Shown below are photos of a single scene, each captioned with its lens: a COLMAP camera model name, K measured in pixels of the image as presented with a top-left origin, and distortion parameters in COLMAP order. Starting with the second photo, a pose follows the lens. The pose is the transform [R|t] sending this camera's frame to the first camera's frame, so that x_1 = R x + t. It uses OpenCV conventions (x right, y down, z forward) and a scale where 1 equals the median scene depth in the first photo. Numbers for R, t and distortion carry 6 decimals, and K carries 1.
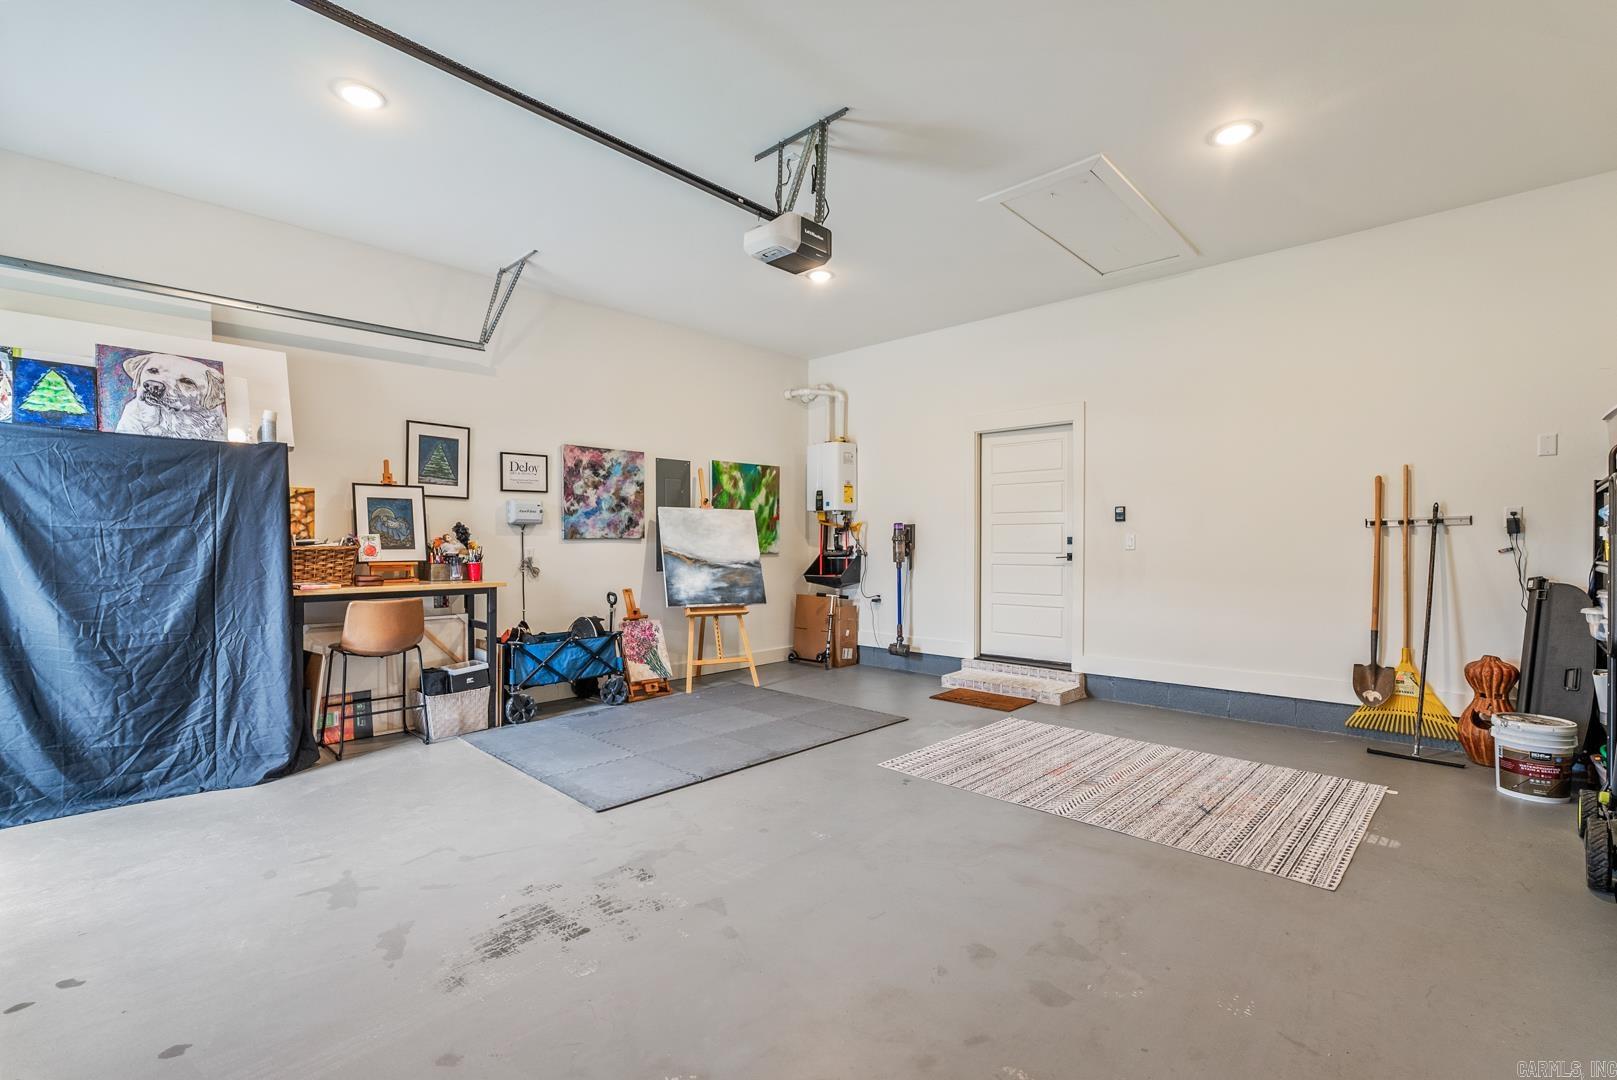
lens RADIAL K [[715.2, 0, 810.7], [0, 715.2, 540.1], [0, 0, 1]] dist [-0.010682, 0.002750]
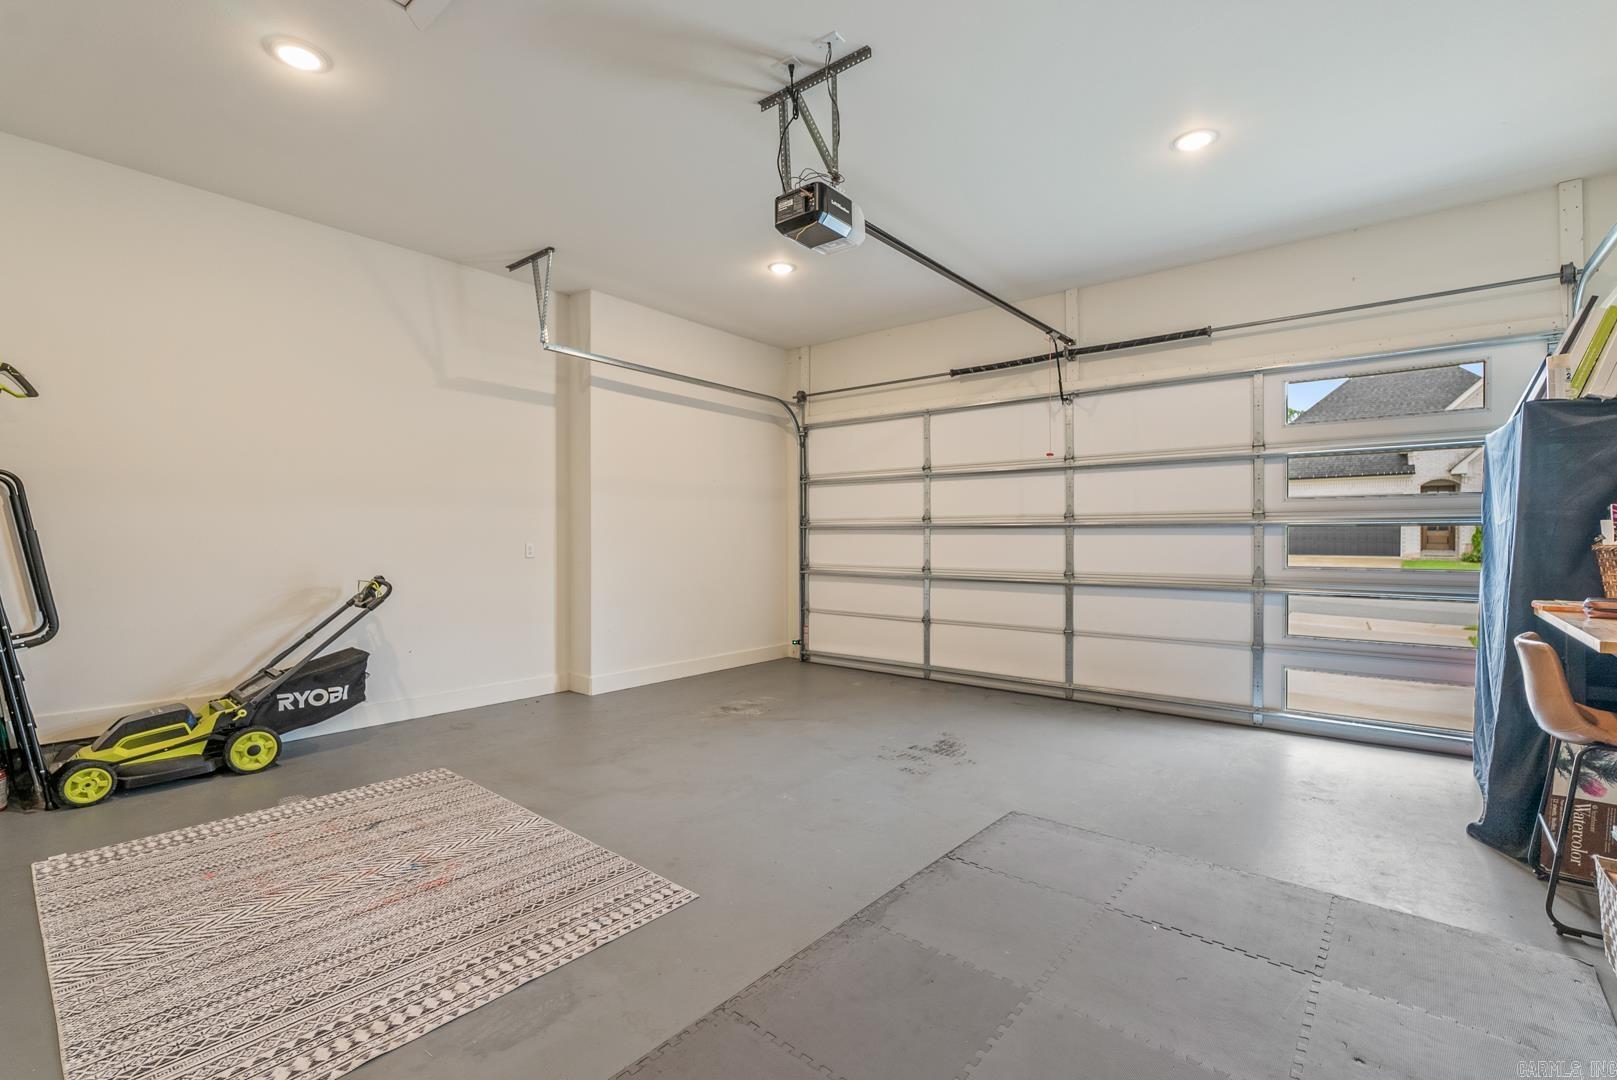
lens RADIAL K [[715.2, 0, 807.4], [0, 715.2, 539.0], [0, 0, 1]] dist [-0.010682, 0.002750]
pose [[-0.998108, -0.000726, -0.061475, 0.043245], [-0.000939, 0.999994, 0.003434, 0.000844], [0.061472, 0.003485, -0.998103, 1.897456]]
